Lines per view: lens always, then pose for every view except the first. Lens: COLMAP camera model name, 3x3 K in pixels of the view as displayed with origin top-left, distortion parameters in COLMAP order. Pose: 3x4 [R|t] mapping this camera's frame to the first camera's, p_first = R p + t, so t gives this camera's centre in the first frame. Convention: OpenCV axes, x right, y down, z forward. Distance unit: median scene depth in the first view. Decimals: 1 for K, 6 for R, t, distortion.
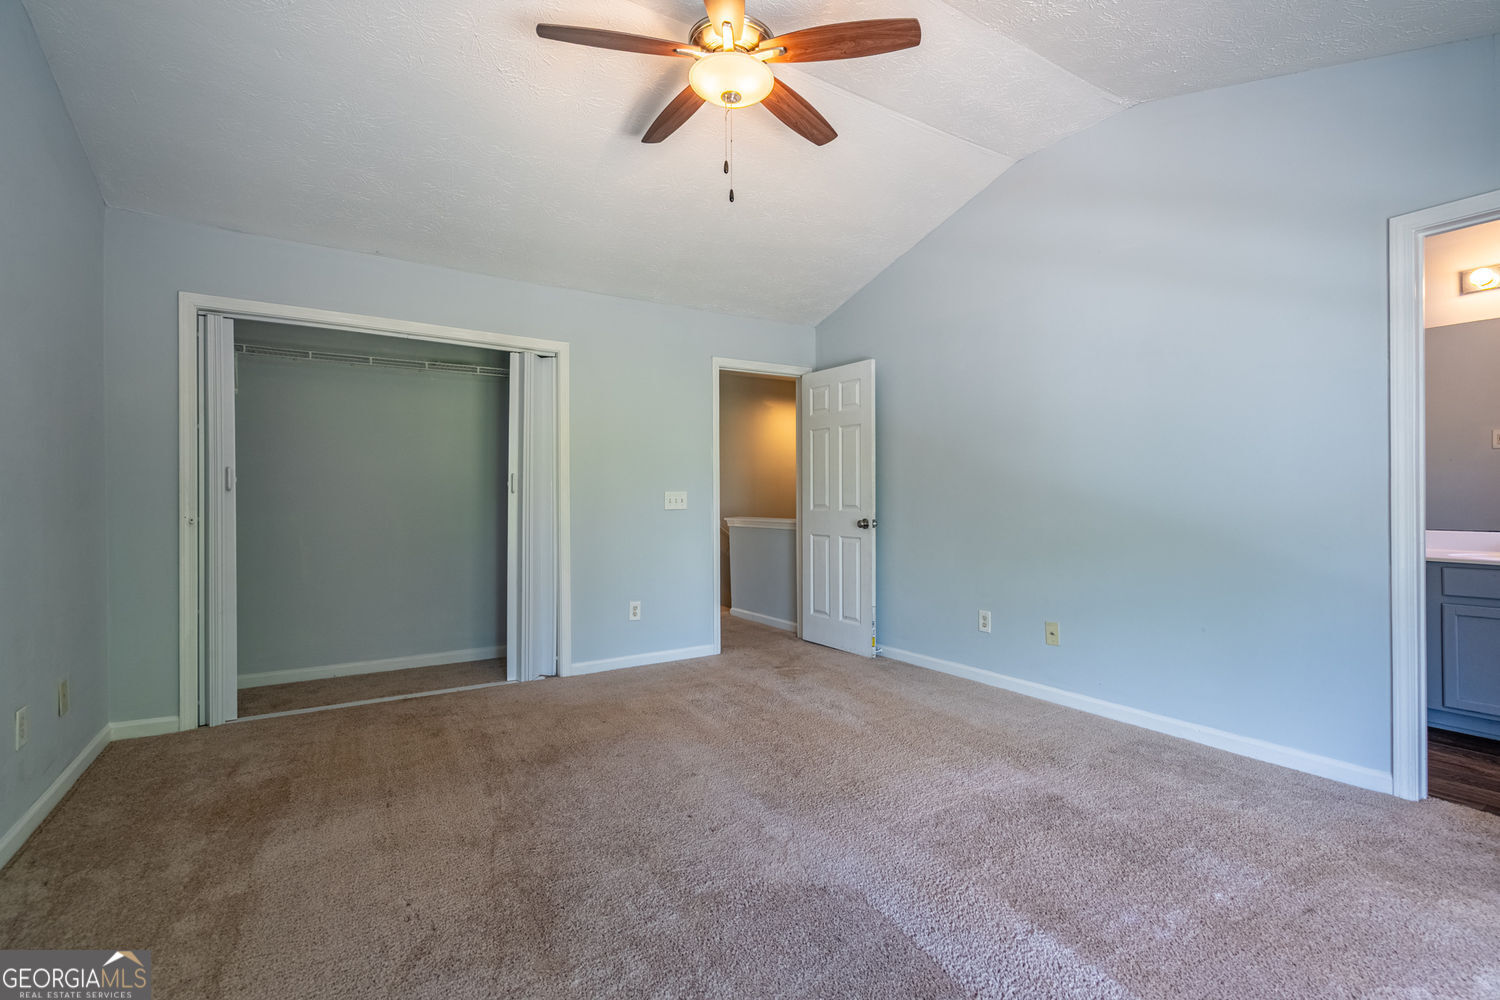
lens RADIAL K [[694.0, 0, 750.0], [0, 694.0, 500.0], [0, 0, 1]] dist [-0.010970, -0.000014]
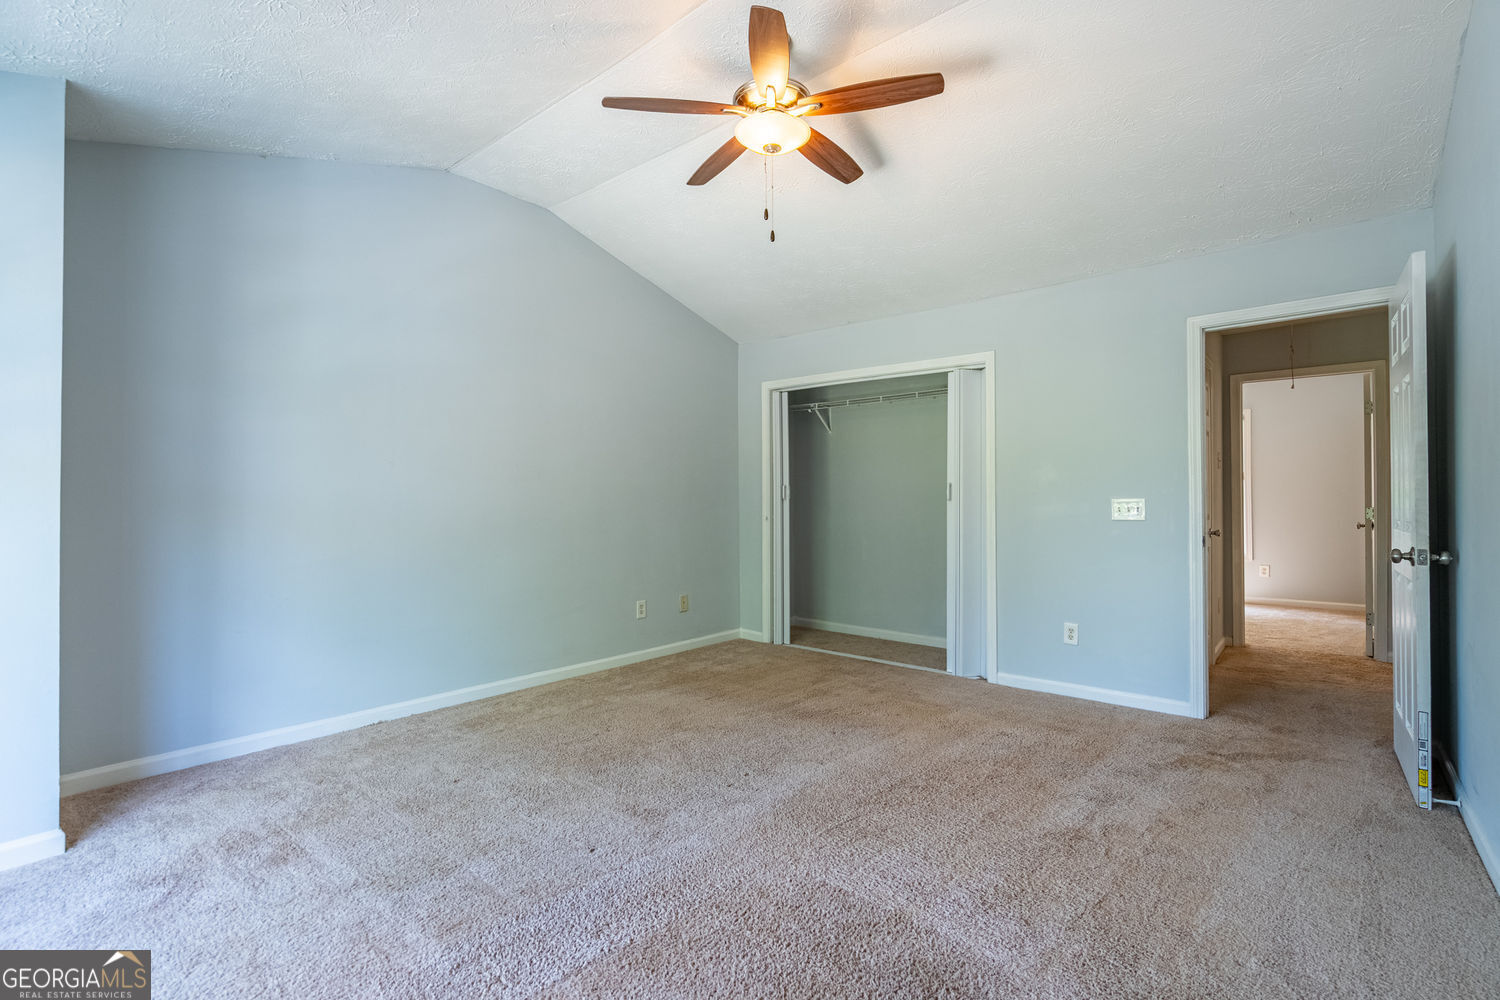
lens RADIAL K [[683.2, 0, 747.0], [0, 683.2, 487.7], [0, 0, 1]] dist [-0.002880, 0.000442]
pose [[0.271035, -0.019179, -0.962378, 0.693218], [-0.007233, 0.999733, -0.021960, -0.004252], [0.962542, 0.012913, 0.270824, 0.452014]]
